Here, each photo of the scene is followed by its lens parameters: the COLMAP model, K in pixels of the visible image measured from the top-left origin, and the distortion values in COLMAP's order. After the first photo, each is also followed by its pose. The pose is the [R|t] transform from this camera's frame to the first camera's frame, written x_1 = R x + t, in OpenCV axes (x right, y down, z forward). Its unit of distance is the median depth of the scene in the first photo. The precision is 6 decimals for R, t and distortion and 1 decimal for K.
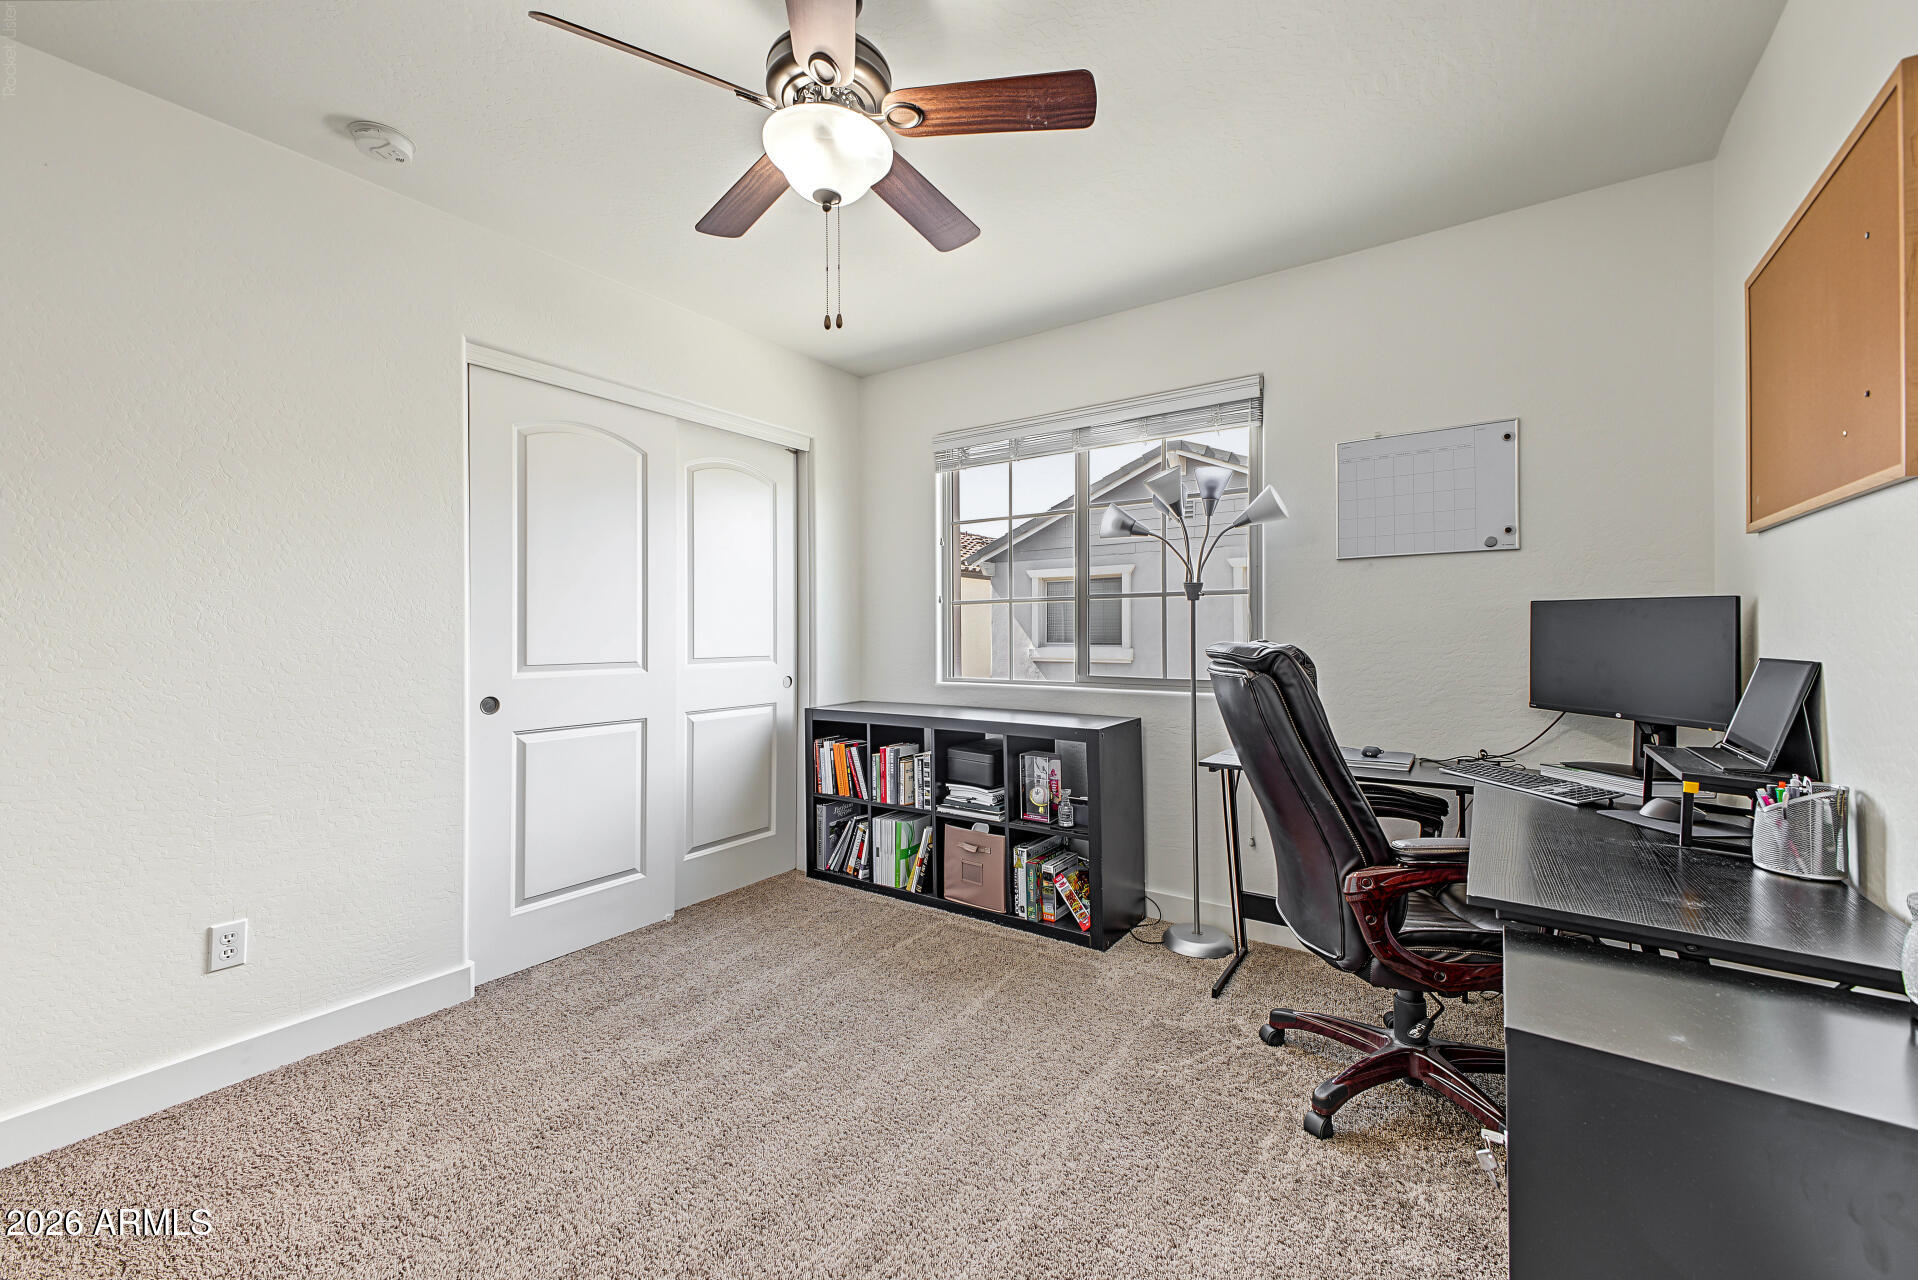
lens RADIAL K [[762.4, 0, 969.6], [0, 762.4, 628.1], [0, 0, 1]] dist [0.016344, -0.004003]
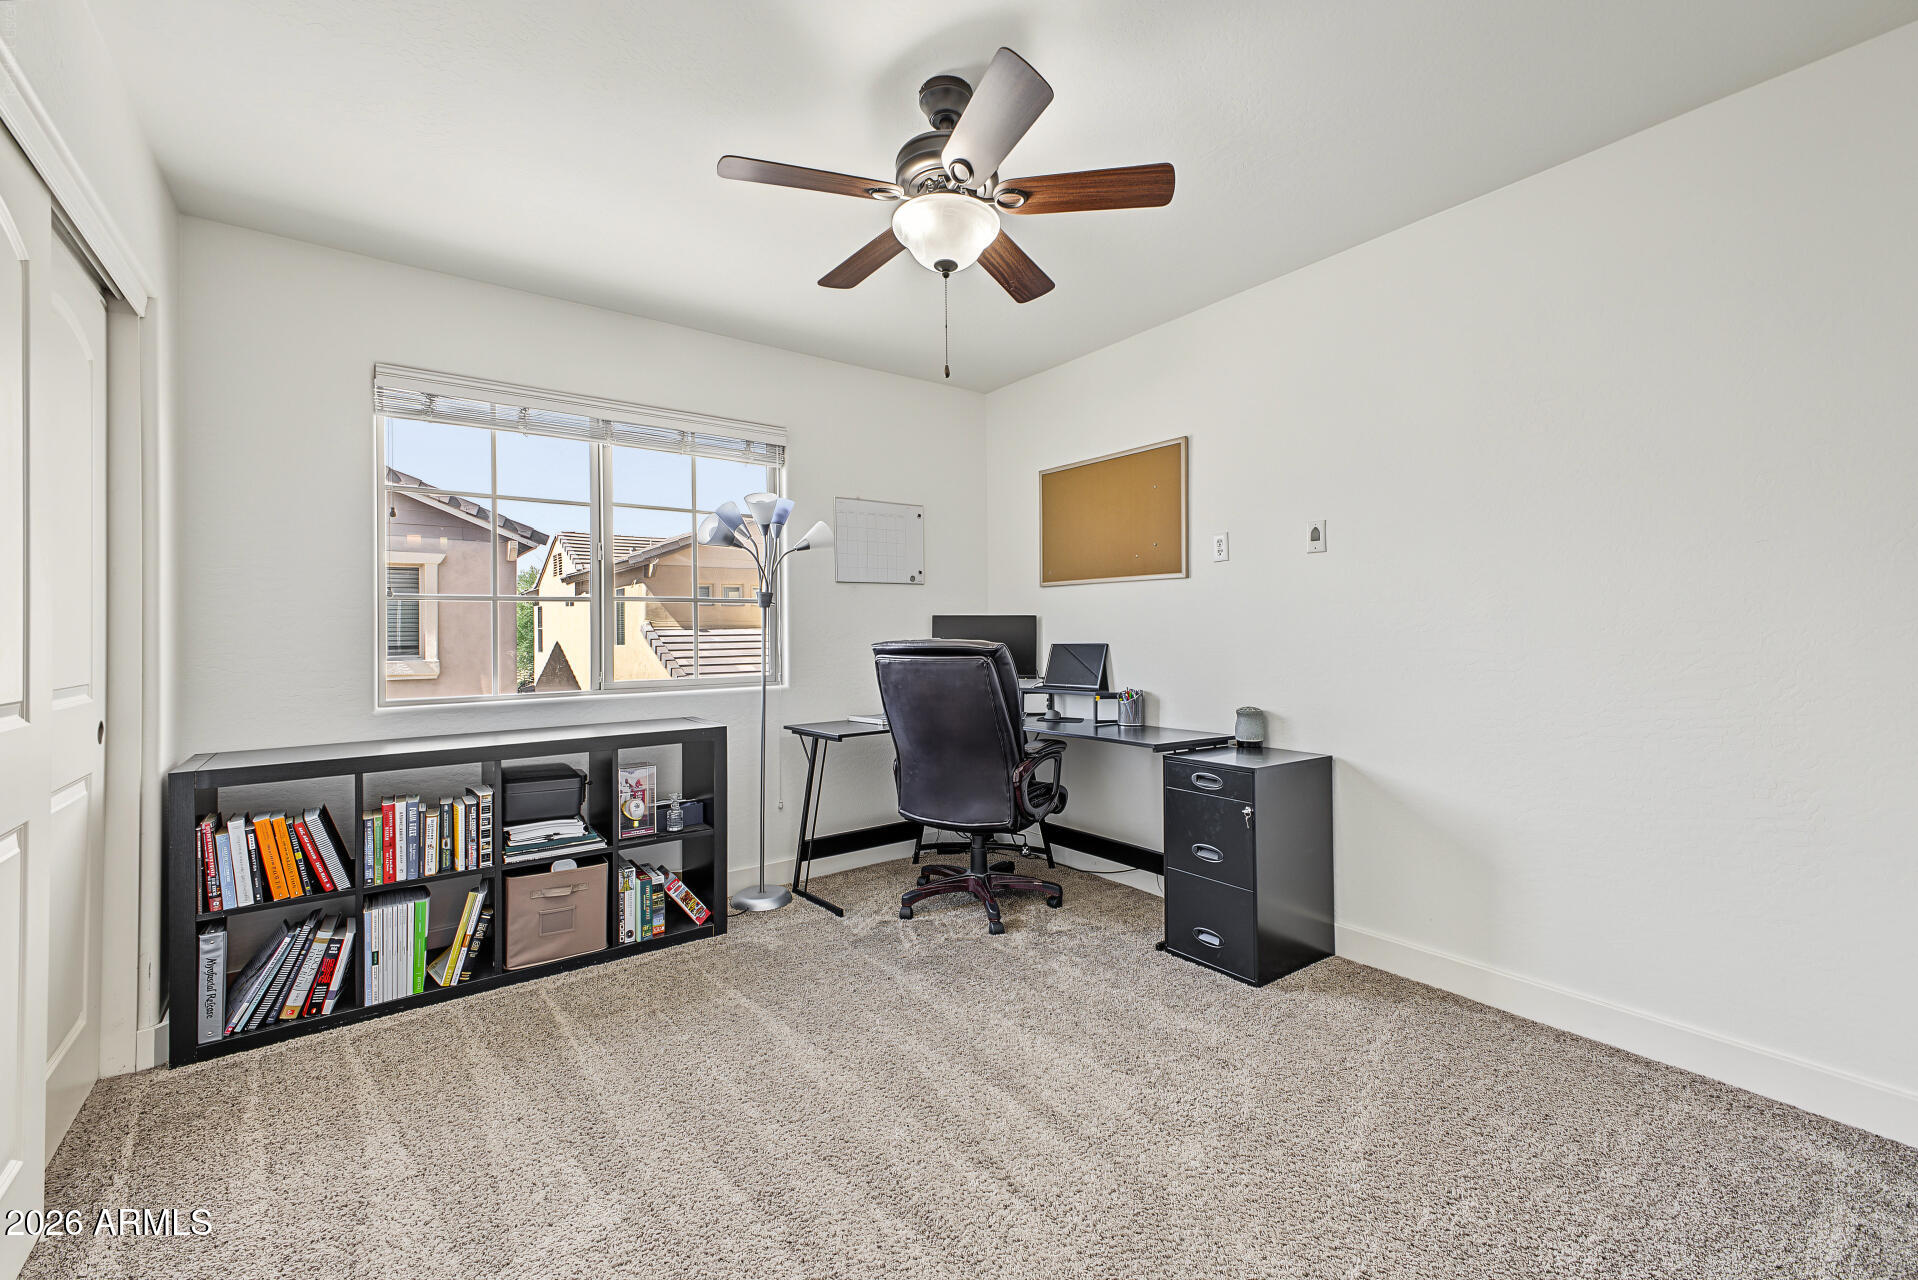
lens RADIAL K [[762.4, 0, 975.4], [0, 762.4, 637.7], [0, 0, 1]] dist [0.016344, -0.004003]
pose [[0.323764, -0.005908, 0.946120, -0.638880], [-0.001484, 0.999976, 0.006753, 0.000734], [-0.946137, -0.003591, 0.323747, 0.286163]]
